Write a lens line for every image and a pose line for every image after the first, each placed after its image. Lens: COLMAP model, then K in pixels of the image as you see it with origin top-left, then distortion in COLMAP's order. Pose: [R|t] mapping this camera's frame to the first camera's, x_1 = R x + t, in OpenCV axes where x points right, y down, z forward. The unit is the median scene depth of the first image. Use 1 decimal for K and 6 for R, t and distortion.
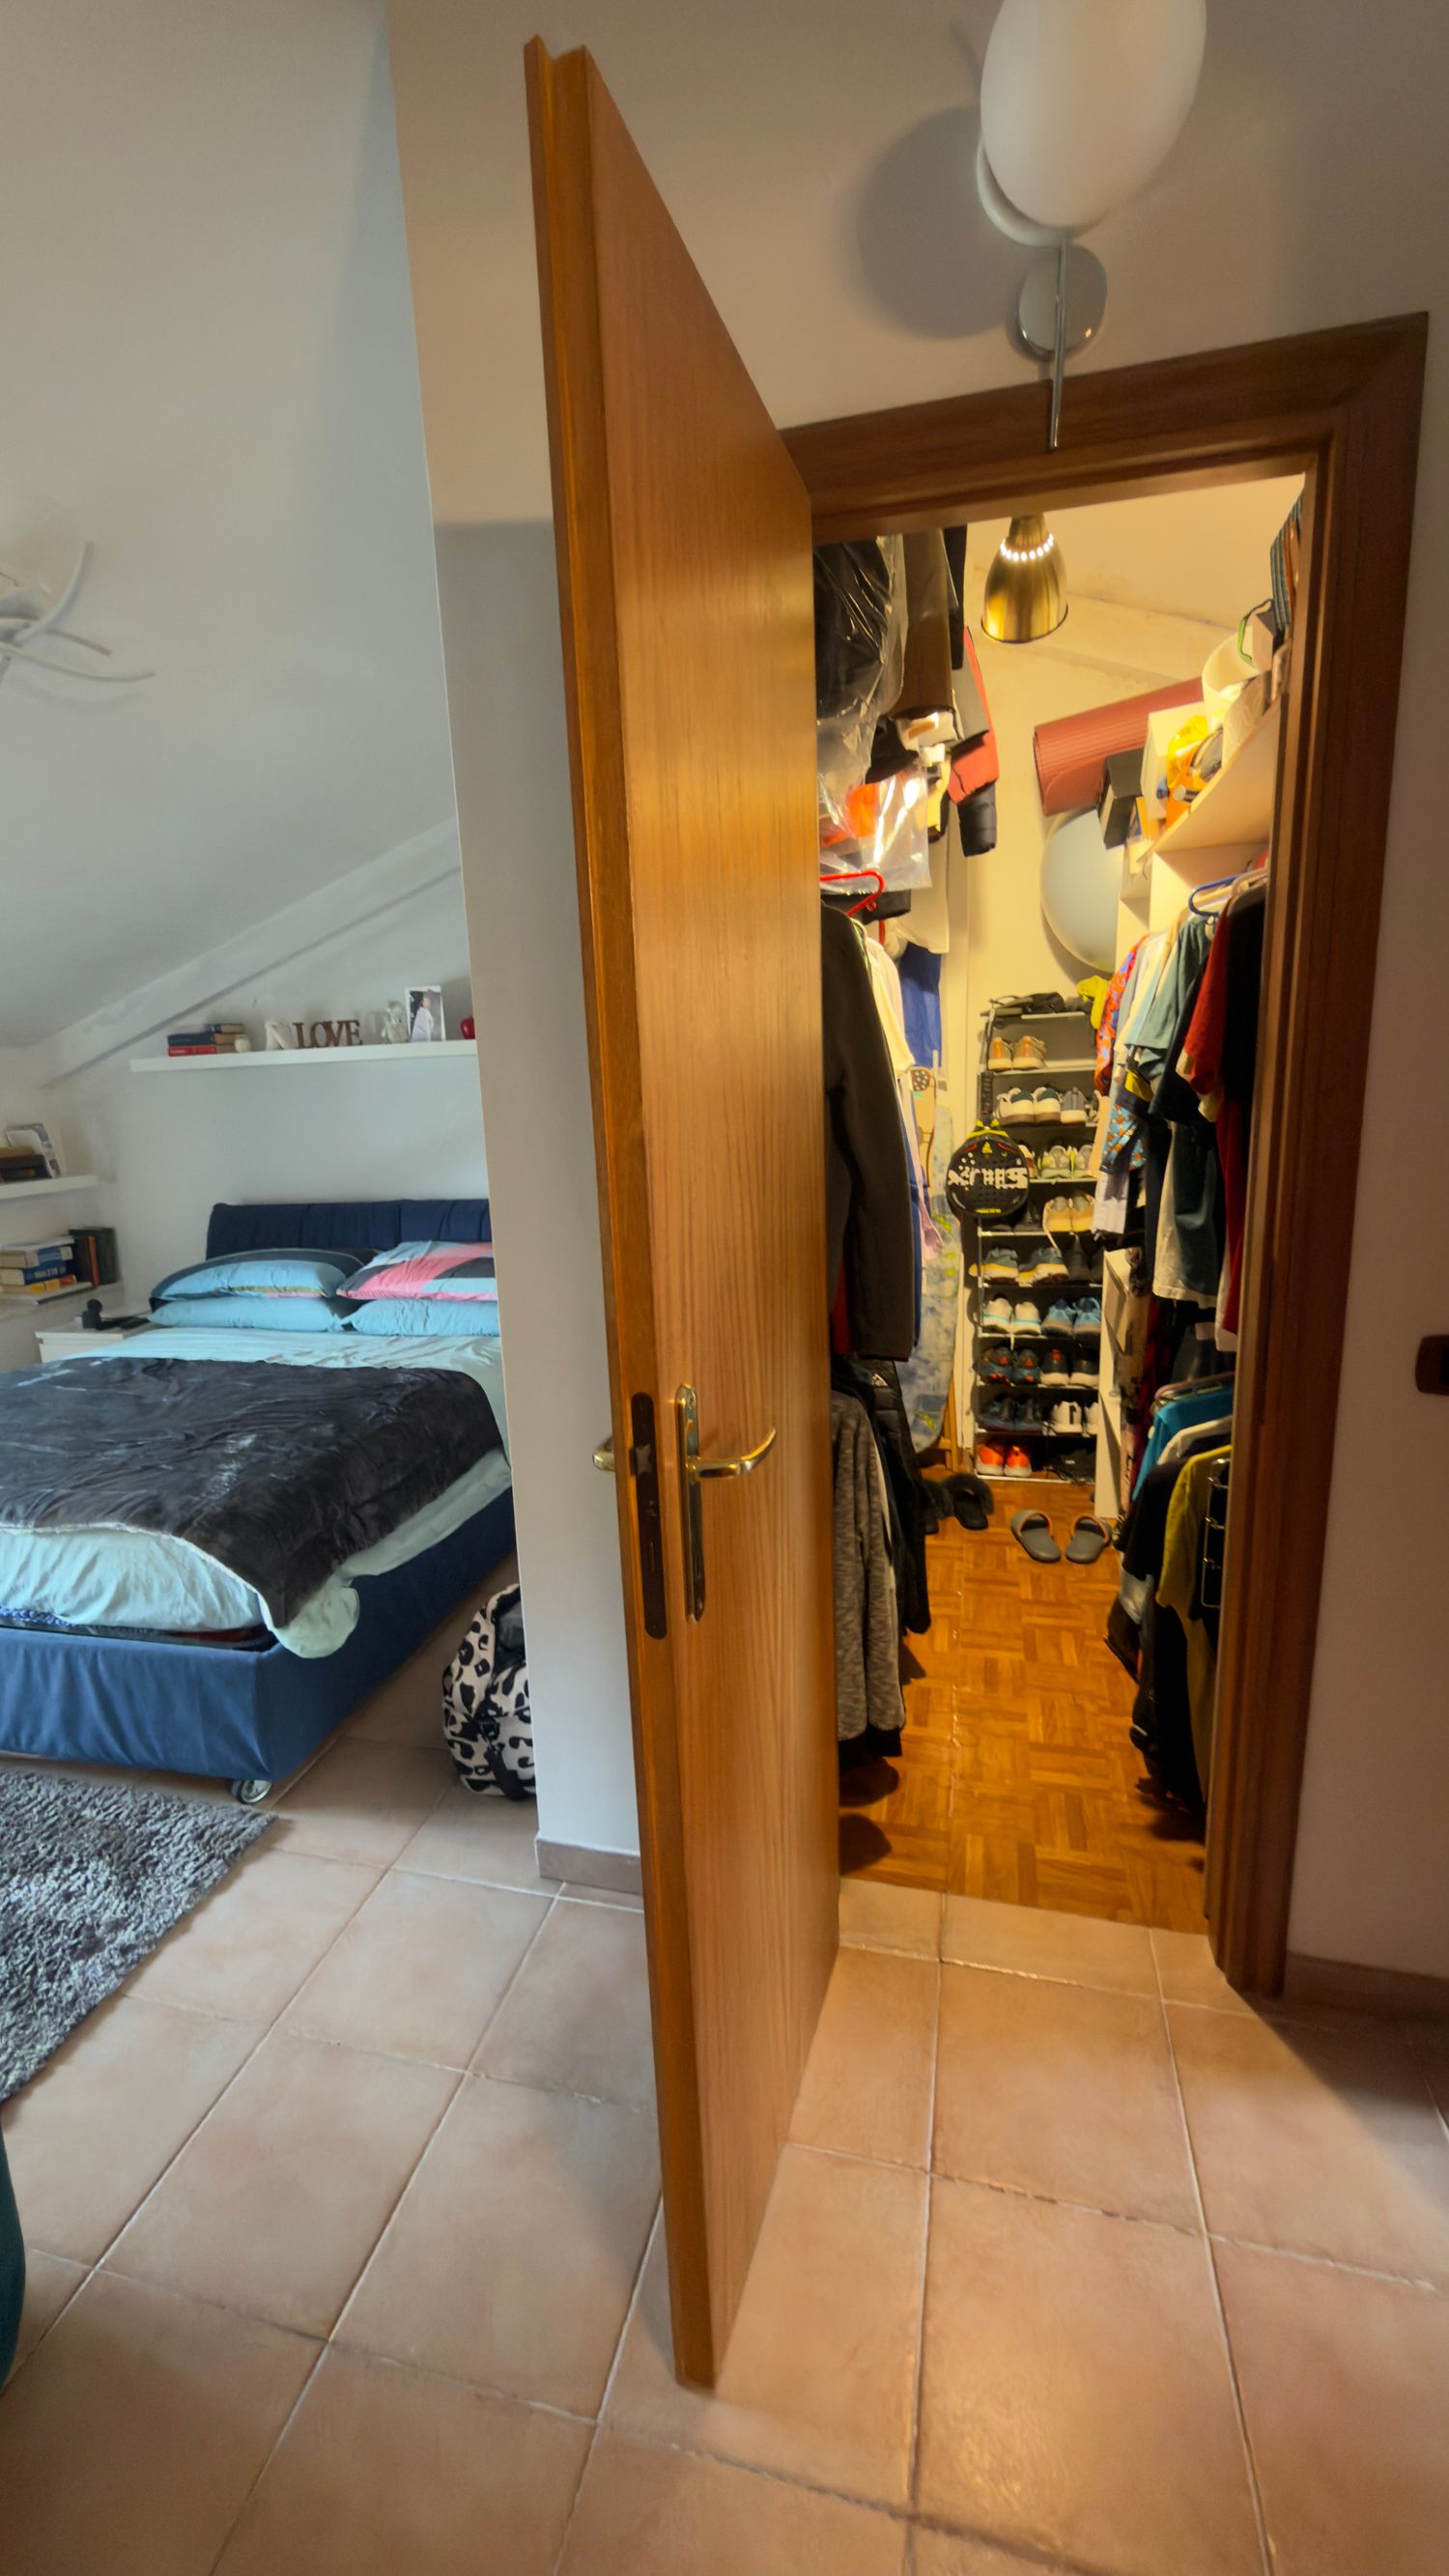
lens RADIAL K [[1037.7, 0, 725.9], [0, 1037.7, 1290.5], [0, 0, 1]] dist [0.001123, -0.000376]
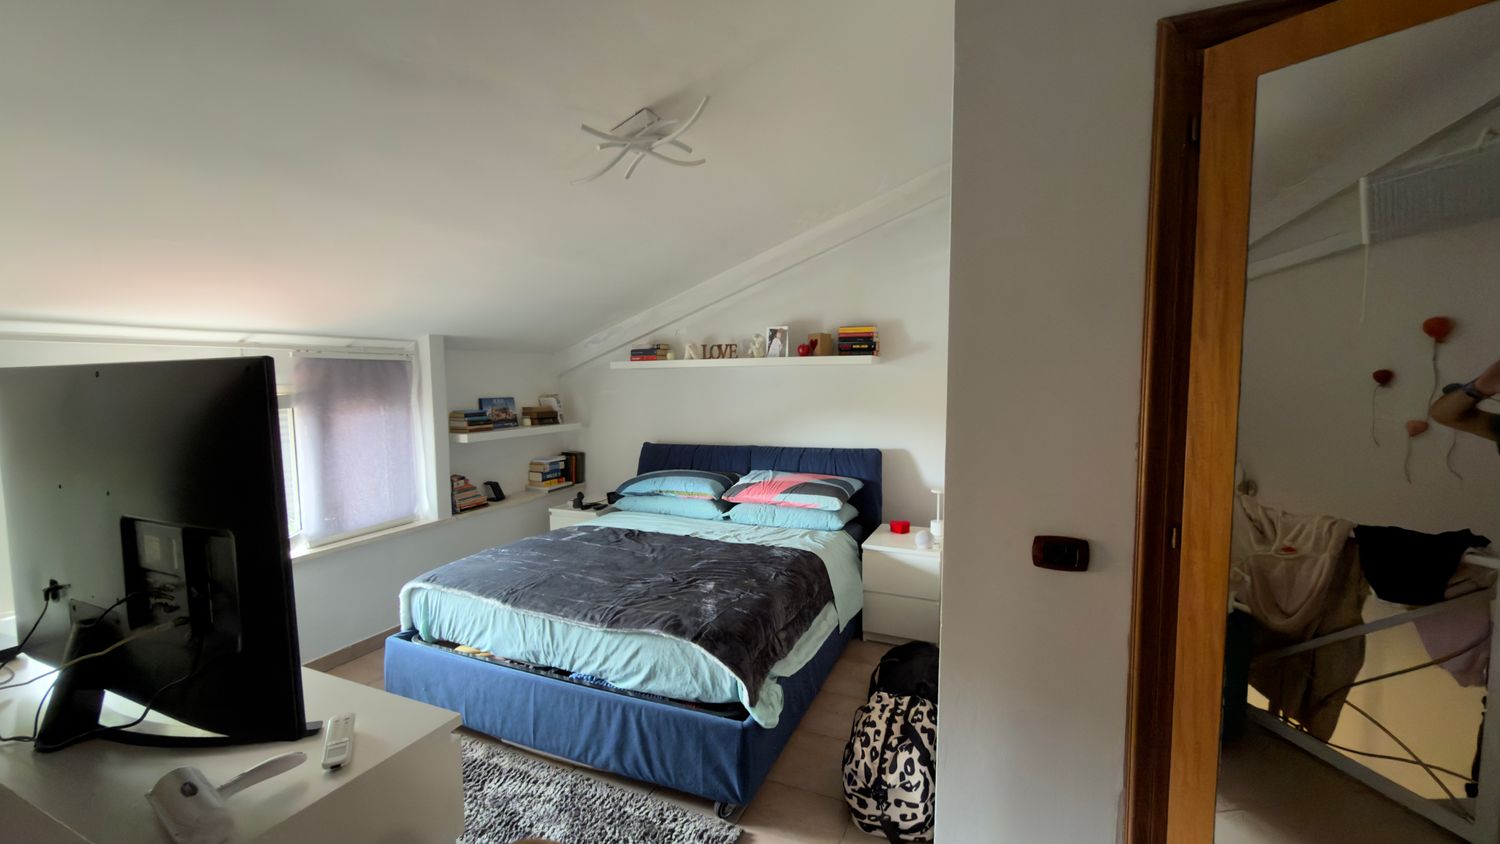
lens RADIAL K [[604.2, 0, 757.1], [0, 604.2, 429.0], [0, 0, 1]] dist [0.001123, -0.000376]
pose [[0.985418, 0.045674, -0.163907, -0.216761], [-0.064733, 0.991497, -0.112888, -0.001943], [0.157357, 0.121852, 0.979995, 0.010869]]
